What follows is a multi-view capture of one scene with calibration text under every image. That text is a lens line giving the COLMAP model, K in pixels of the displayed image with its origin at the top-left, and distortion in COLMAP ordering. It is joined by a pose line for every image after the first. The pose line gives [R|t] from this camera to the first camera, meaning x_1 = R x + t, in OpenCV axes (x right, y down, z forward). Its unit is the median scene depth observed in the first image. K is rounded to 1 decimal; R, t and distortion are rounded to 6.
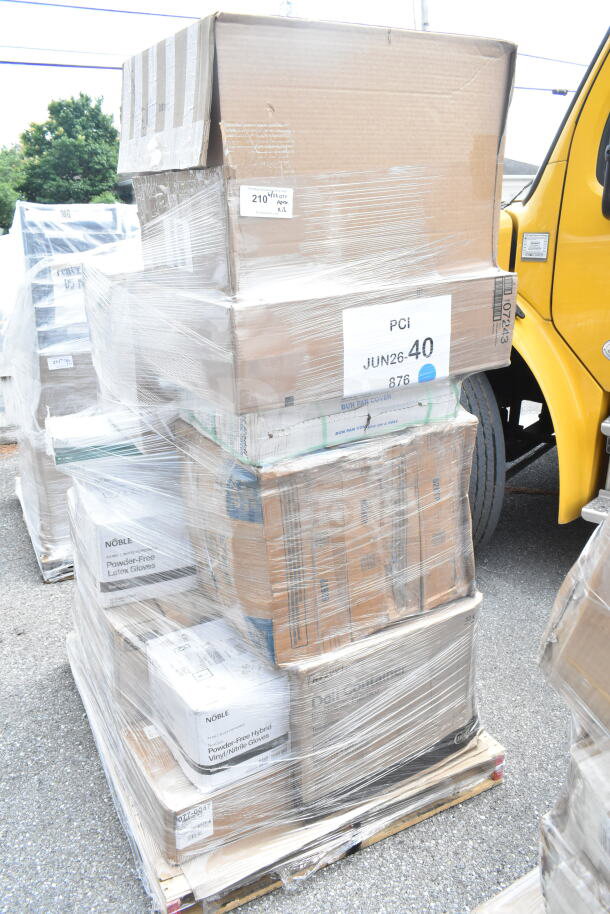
lens RADIAL K [[703.8, 0, 304.1], [0, 703.8, 461.4], [0, 0, 1]] dist [-0.008928, -0.000790]
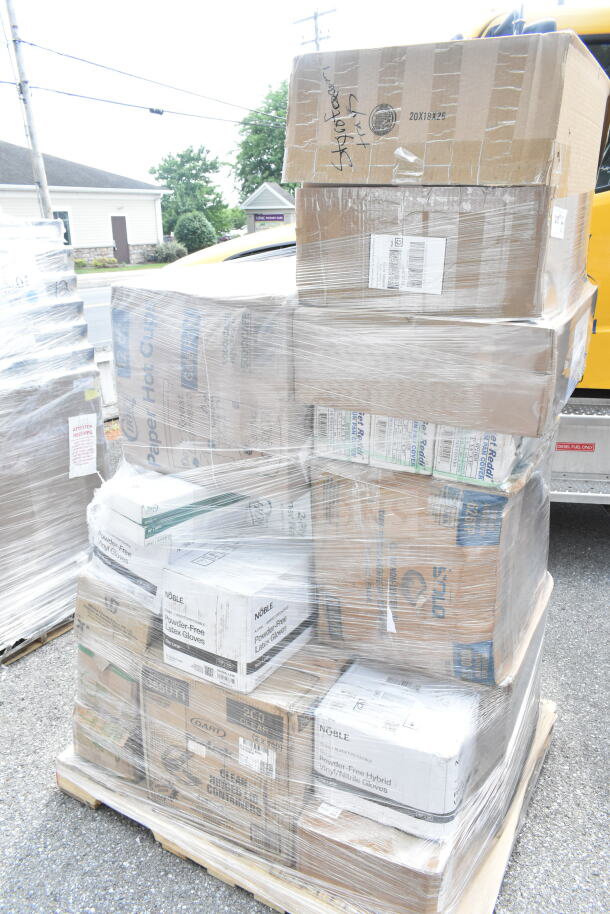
lens RADIAL K [[703.8, 0, 304.3], [0, 703.8, 453.8], [0, 0, 1]] dist [-0.008928, -0.000790]
pose [[0.848200, -0.148830, 0.508337, -0.211051], [0.161186, 0.986723, 0.019939, -0.028364], [-0.504555, 0.065024, 0.860928, 0.073145]]
